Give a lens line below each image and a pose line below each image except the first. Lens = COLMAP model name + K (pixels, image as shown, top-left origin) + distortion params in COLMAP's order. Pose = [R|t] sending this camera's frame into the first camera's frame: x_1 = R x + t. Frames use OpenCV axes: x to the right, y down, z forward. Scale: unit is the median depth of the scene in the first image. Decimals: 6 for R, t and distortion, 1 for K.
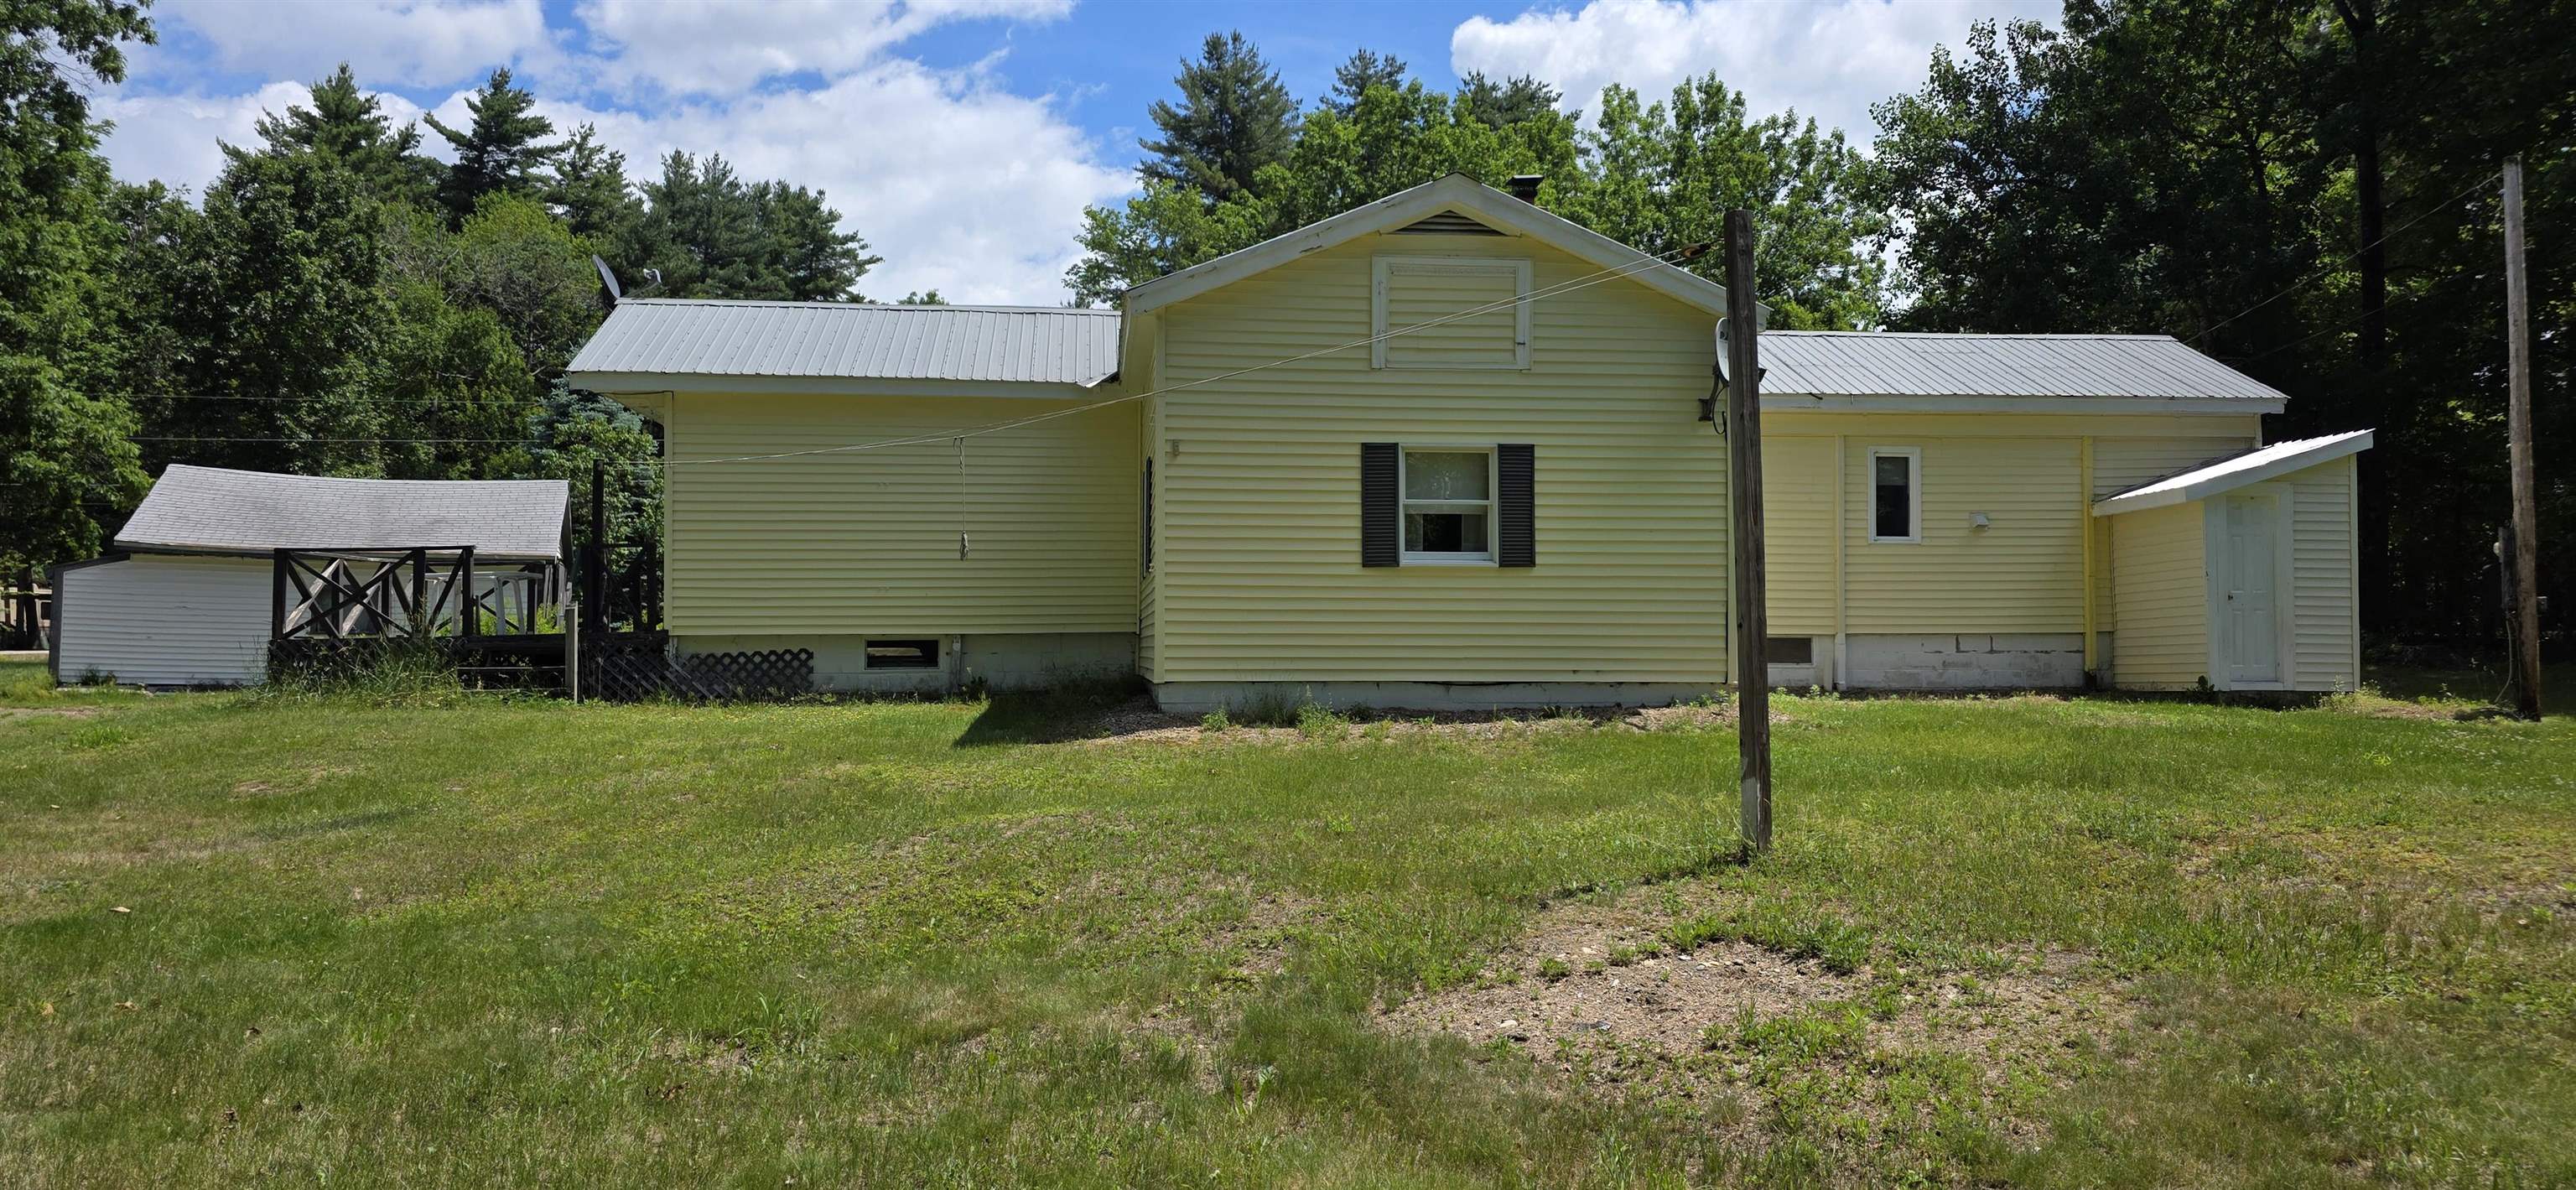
lens RADIAL K [[1680.7, 0, 1288.0], [0, 1680.7, 595.0], [0, 0, 1]] dist [0.058149, -0.059172]
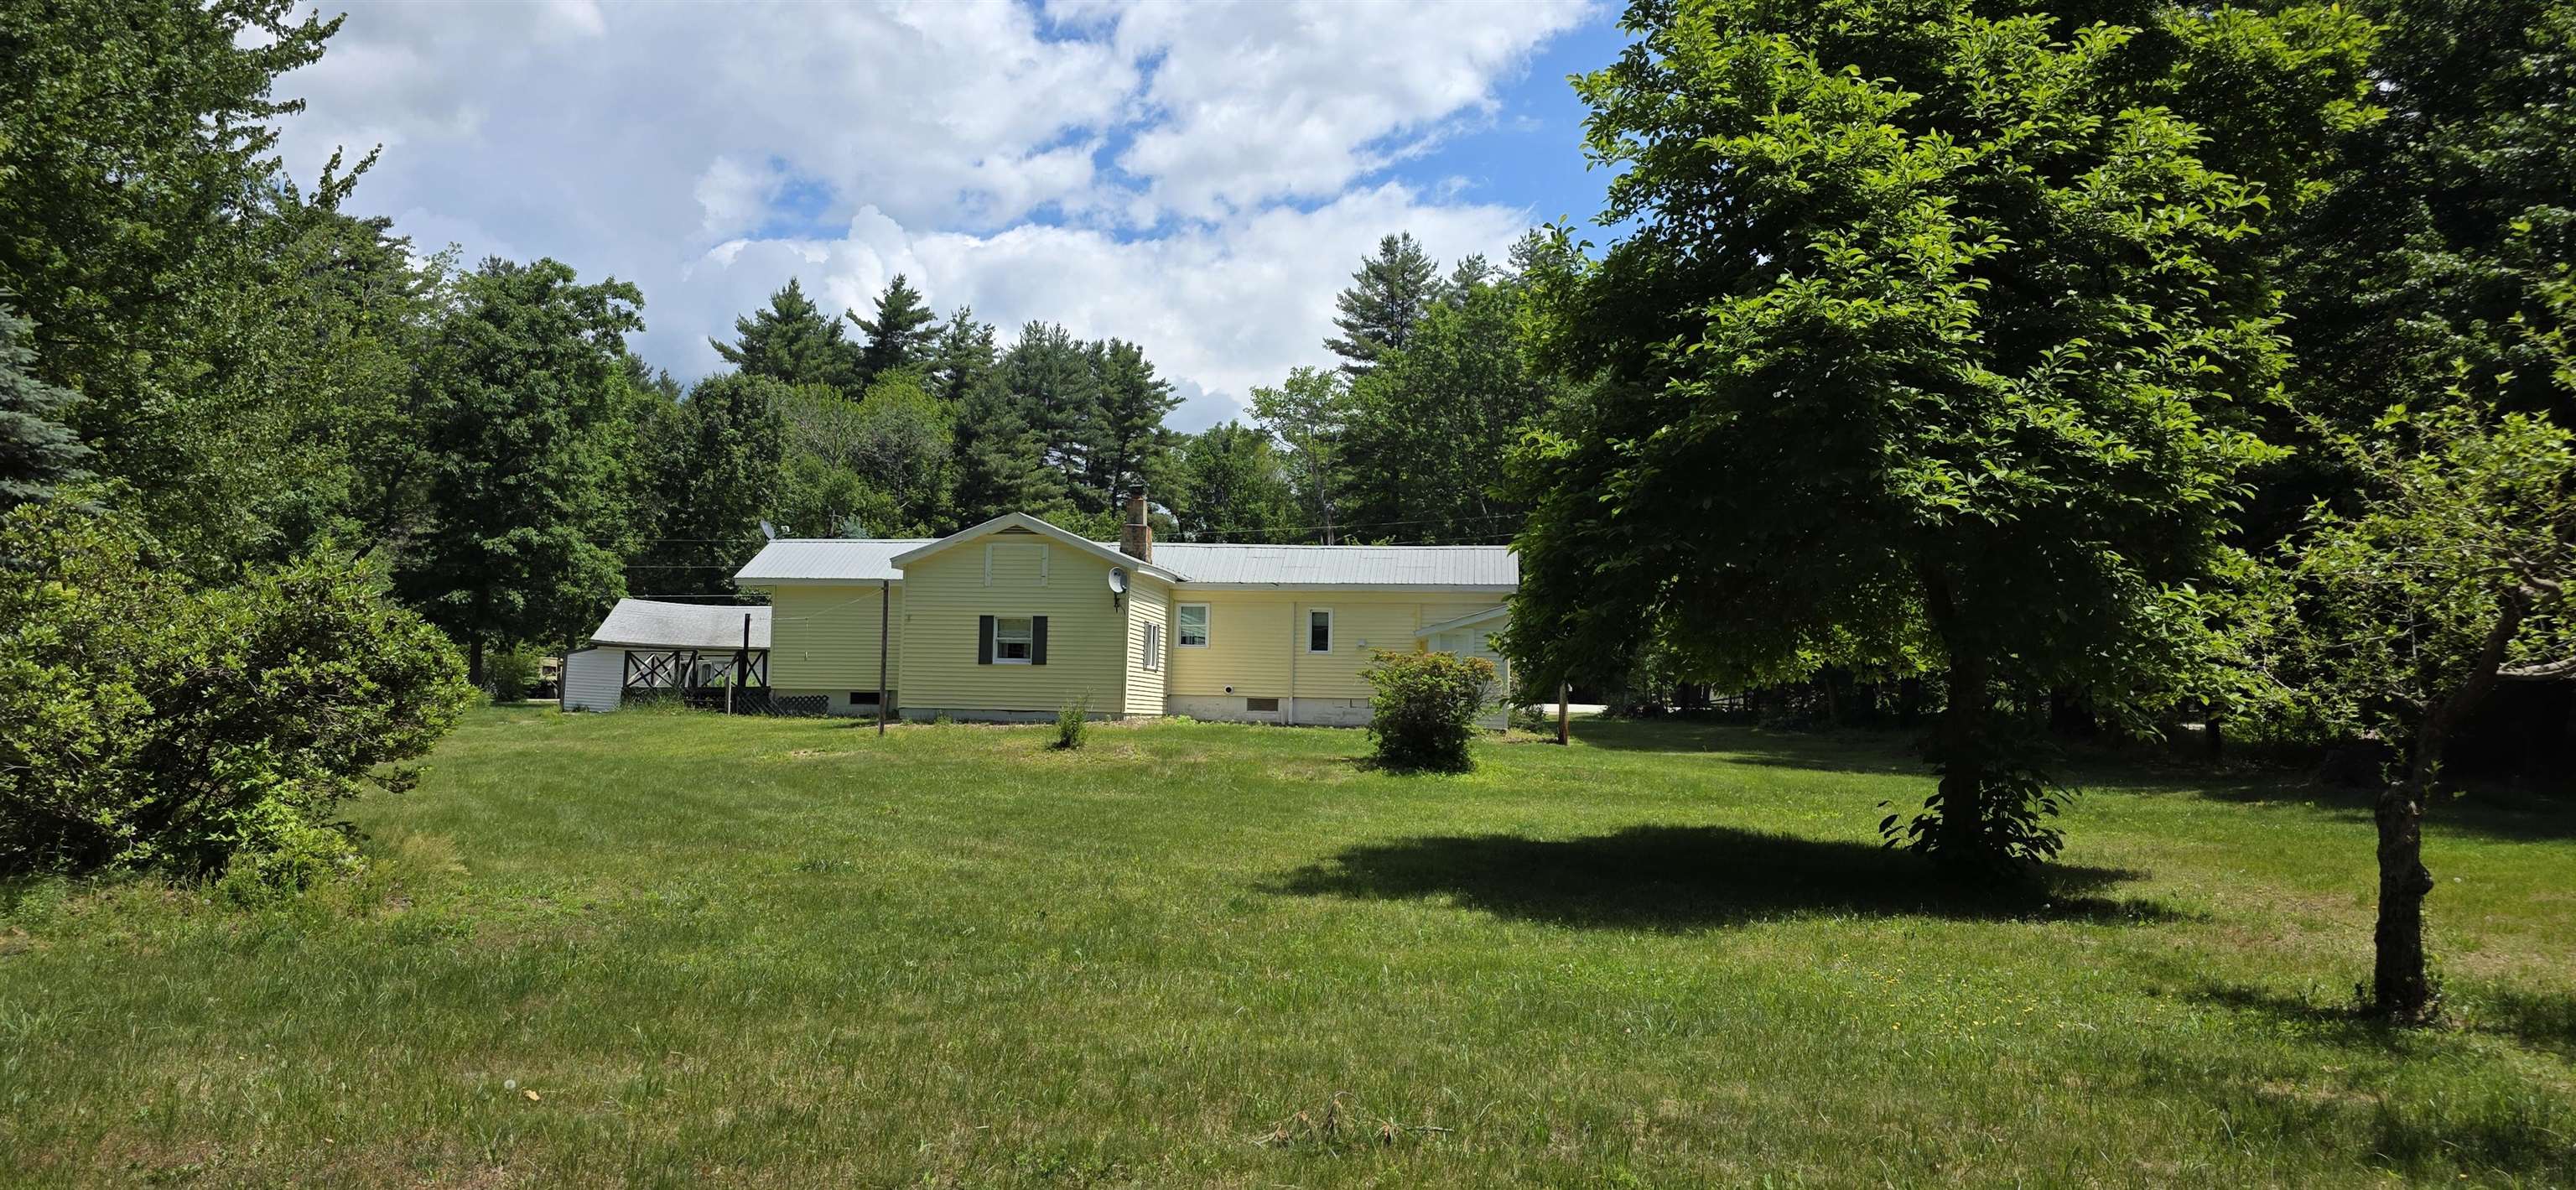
lens RADIAL K [[1680.7, 0, 1288.0], [0, 1680.7, 595.0], [0, 0, 1]] dist [0.058149, -0.059172]
pose [[0.968300, 0.003117, -0.249772, 0.291378], [-0.014538, 0.998930, -0.043894, -0.004105], [0.249368, 0.046134, 0.967309, -0.350194]]
